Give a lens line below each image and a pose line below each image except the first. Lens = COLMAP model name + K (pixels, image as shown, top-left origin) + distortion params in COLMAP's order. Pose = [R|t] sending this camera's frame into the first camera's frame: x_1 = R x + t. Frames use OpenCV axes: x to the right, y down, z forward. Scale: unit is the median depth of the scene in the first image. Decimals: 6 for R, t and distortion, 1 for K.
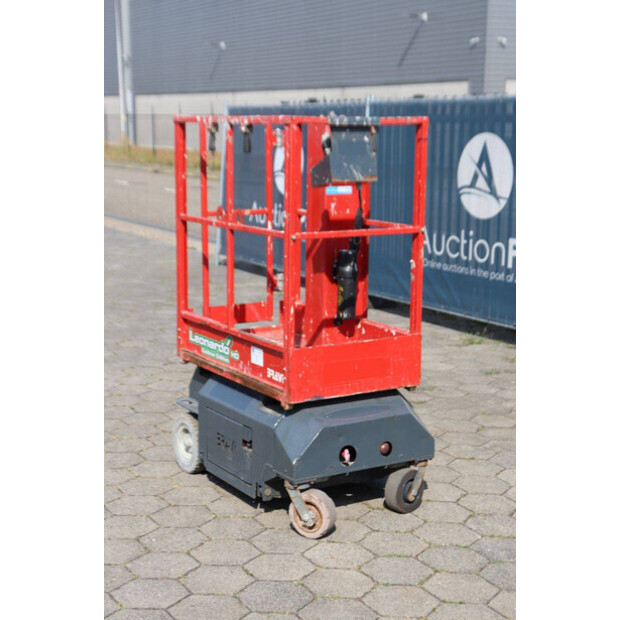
lens RADIAL K [[1089.0, 0, 310.0], [0, 1089.0, 310.0], [0, 0, 1]] dist [0.200535, -0.074906]
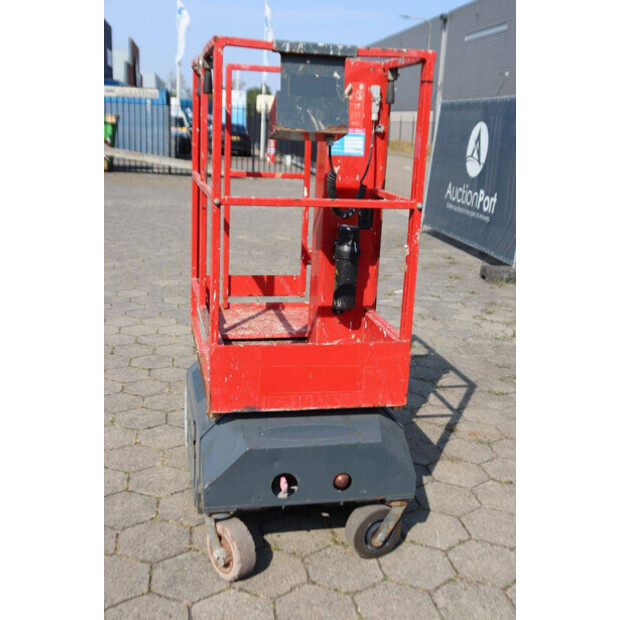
lens RADIAL K [[740.3, 0, 315.4], [0, 740.3, 310.9], [0, 0, 1]] dist [-0.004808, 0.078546]
pose [[0.943095, 0.117128, -0.311212, 0.201688], [-0.094926, 0.991796, 0.085609, -0.038679], [0.318687, -0.051195, 0.946477, 0.493225]]
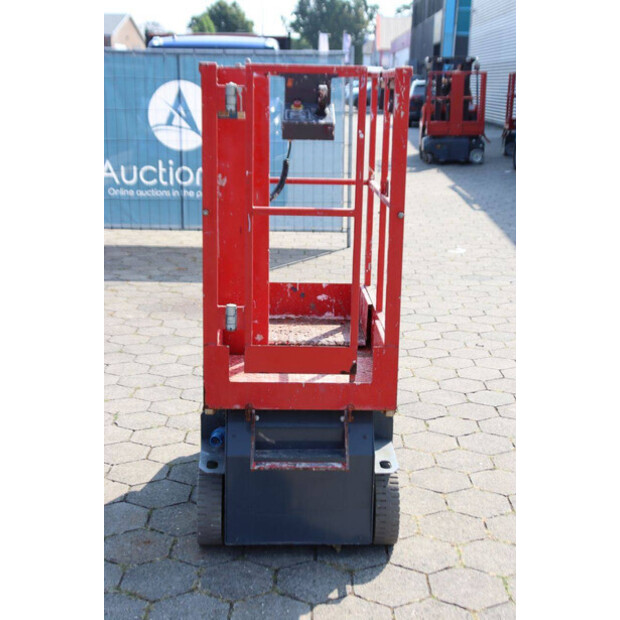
lens RADIAL K [[970.0, 0, 310.0], [0, 970.0, 310.0], [0, 0, 1]] dist [0.136428, 0.027445]
pose [[-0.867678, -0.137506, 0.477730, -0.418514], [0.058030, 0.926399, 0.372044, -0.293501], [-0.493727, 0.350538, -0.795837, 1.723928]]
